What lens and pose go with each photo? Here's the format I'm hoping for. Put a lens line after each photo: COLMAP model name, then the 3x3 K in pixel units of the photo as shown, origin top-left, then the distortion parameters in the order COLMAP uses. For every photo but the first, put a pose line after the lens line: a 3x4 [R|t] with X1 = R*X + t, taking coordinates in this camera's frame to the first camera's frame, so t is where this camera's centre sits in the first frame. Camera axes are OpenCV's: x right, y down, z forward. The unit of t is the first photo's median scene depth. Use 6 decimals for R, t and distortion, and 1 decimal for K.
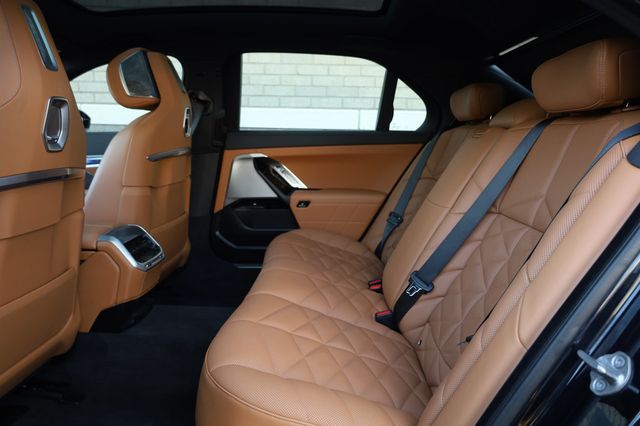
lens RADIAL K [[435.7, 0, 320.0], [0, 435.7, 213.0], [0, 0, 1]] dist [-0.011964, 0.003479]
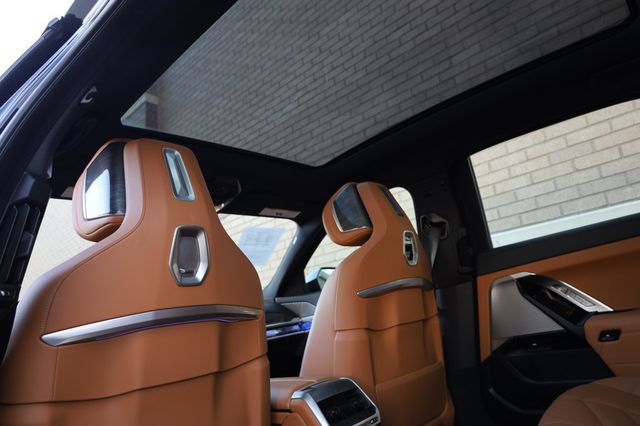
lens RADIAL K [[435.7, 0, 320.0], [0, 435.7, 213.0], [0, 0, 1]] dist [-0.011964, 0.003479]
pose [[0.744023, -0.280371, -0.606483, 0.083812], [0.045129, 0.926714, -0.373047, 0.031329], [0.666628, 0.250185, 0.702150, 0.240538]]
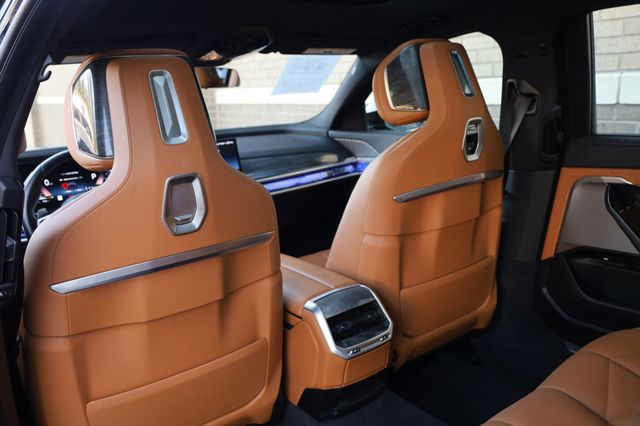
lens RADIAL K [[540.1, 0, 320.0], [0, 540.1, 213.0], [0, 0, 1]] dist [-0.014146, -0.008124]
pose [[0.622517, 0.126343, -0.772341, 0.181748], [-0.063168, 0.991774, 0.111325, -0.151092], [0.780053, -0.020514, 0.625377, 0.251977]]
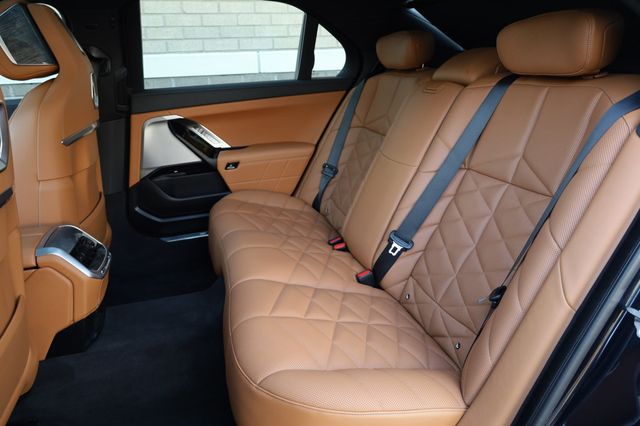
lens RADIAL K [[435.7, 0, 320.0], [0, 435.7, 213.0], [0, 0, 1]] dist [-0.011964, 0.003479]
pose [[0.948096, -0.154480, 0.277938, -0.140442], [0.107900, 0.978496, 0.175791, -0.067763], [-0.299118, -0.136678, 0.944377, 0.043068]]
